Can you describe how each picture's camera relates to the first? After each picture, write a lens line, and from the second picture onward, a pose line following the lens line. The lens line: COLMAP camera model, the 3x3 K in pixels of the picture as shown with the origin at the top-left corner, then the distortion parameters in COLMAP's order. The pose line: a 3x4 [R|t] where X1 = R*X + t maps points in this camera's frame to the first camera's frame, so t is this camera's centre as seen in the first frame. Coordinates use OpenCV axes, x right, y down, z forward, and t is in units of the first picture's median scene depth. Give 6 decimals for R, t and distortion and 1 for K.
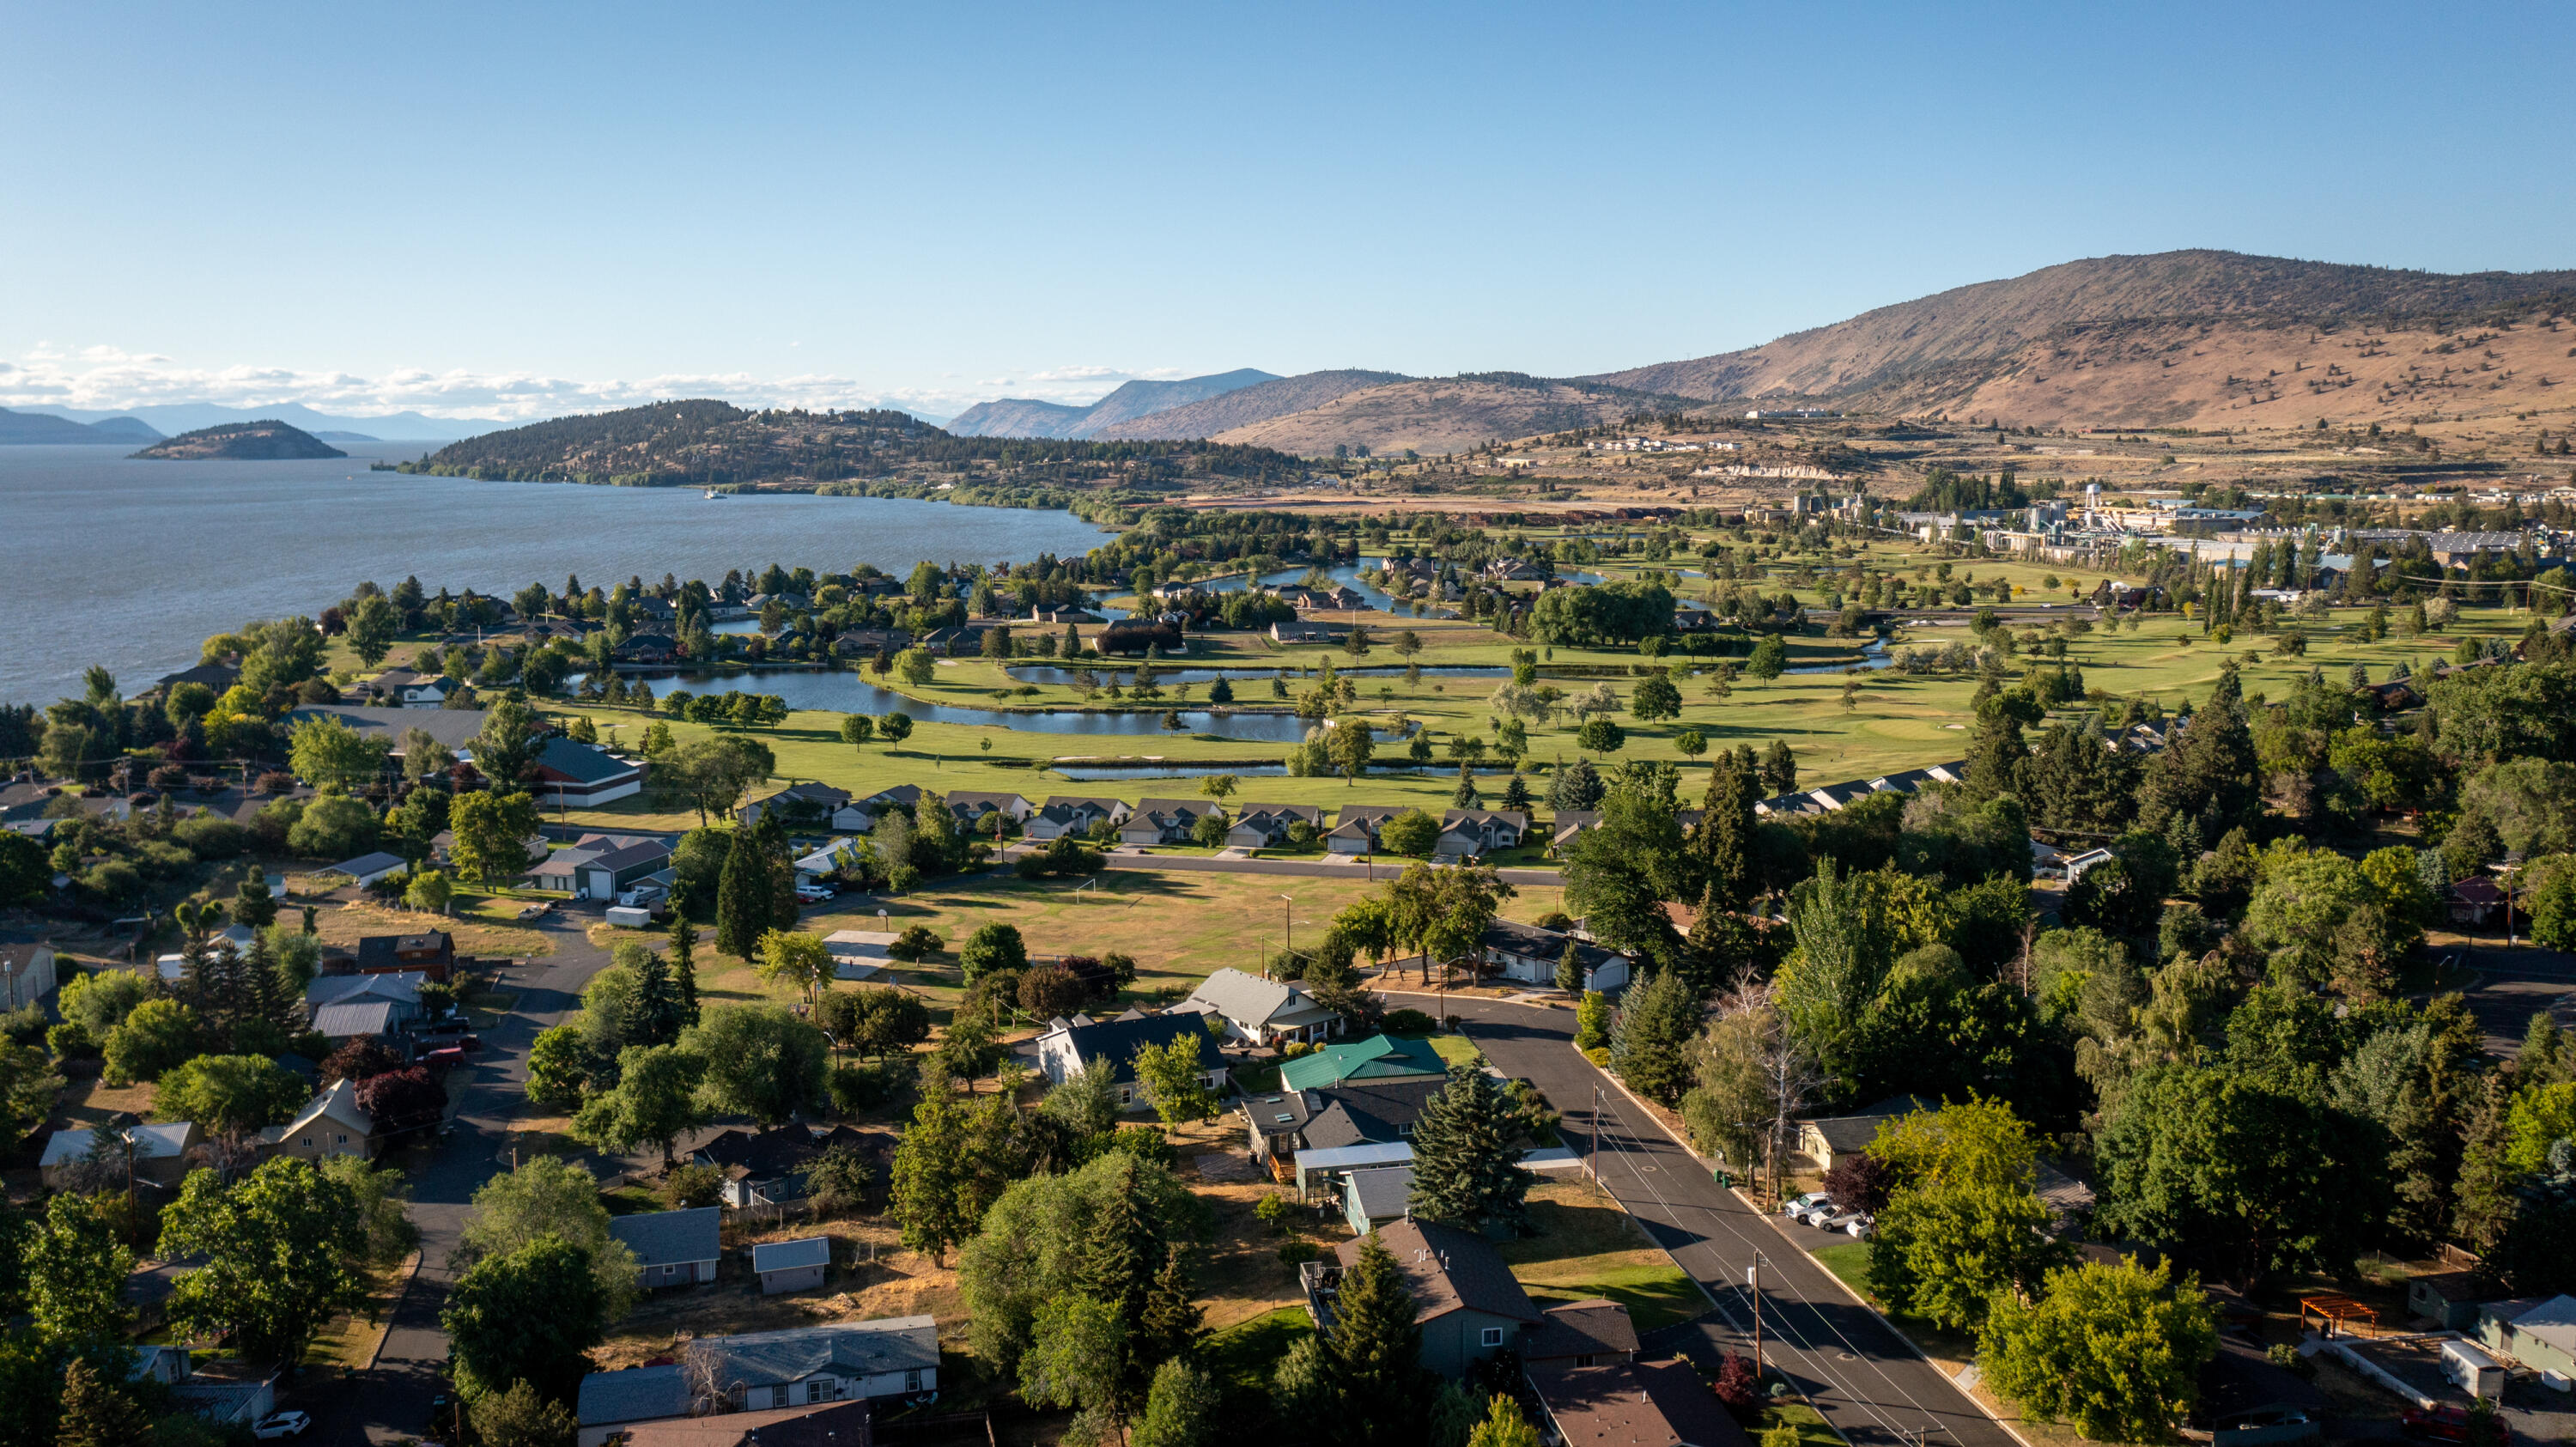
lens RADIAL K [[2004.2, 0, 1288.5], [0, 2004.2, 739.6], [0, 0, 1]] dist [-0.011214, 0.012604]
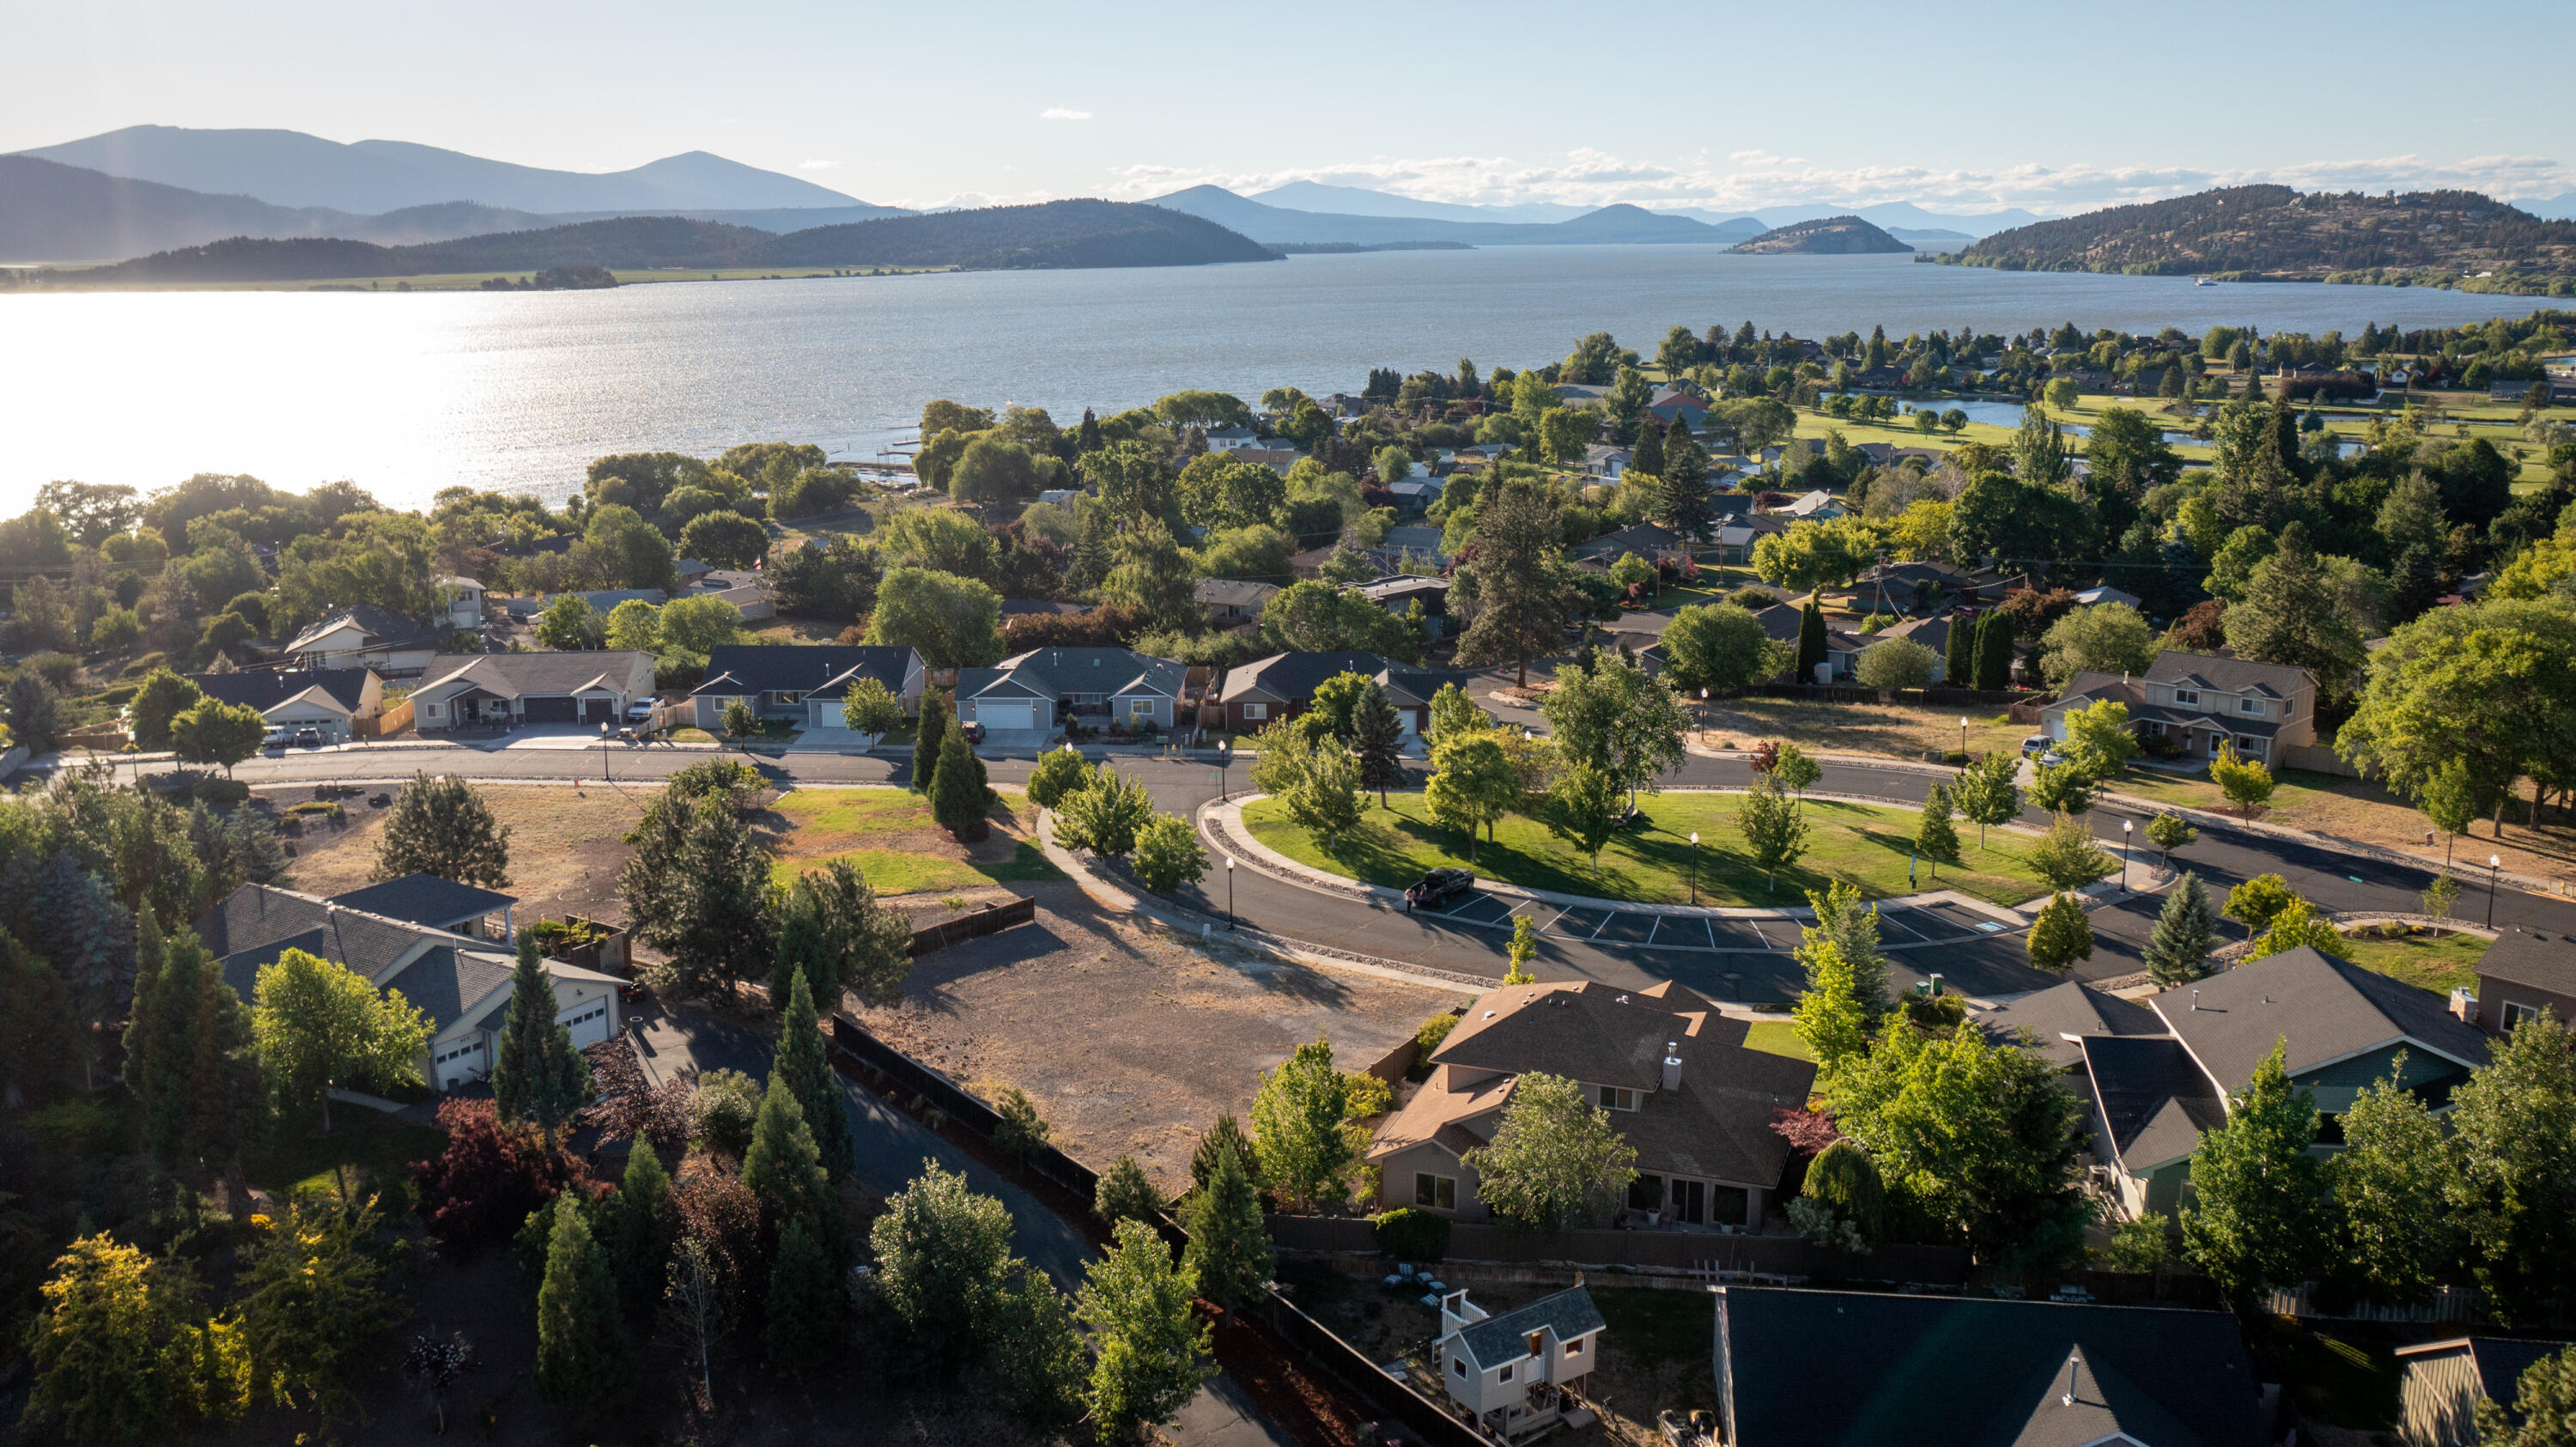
lens RADIAL K [[2121.6, 0, 1244.2], [0, 2121.6, 698.1], [0, 0, 1]] dist [-0.014989, 0.019981]
pose [[0.730101, 0.136977, -0.669470, 0.105763], [-0.093030, 0.990506, 0.101208, 0.019758], [0.676977, -0.011611, 0.735913, -0.077338]]
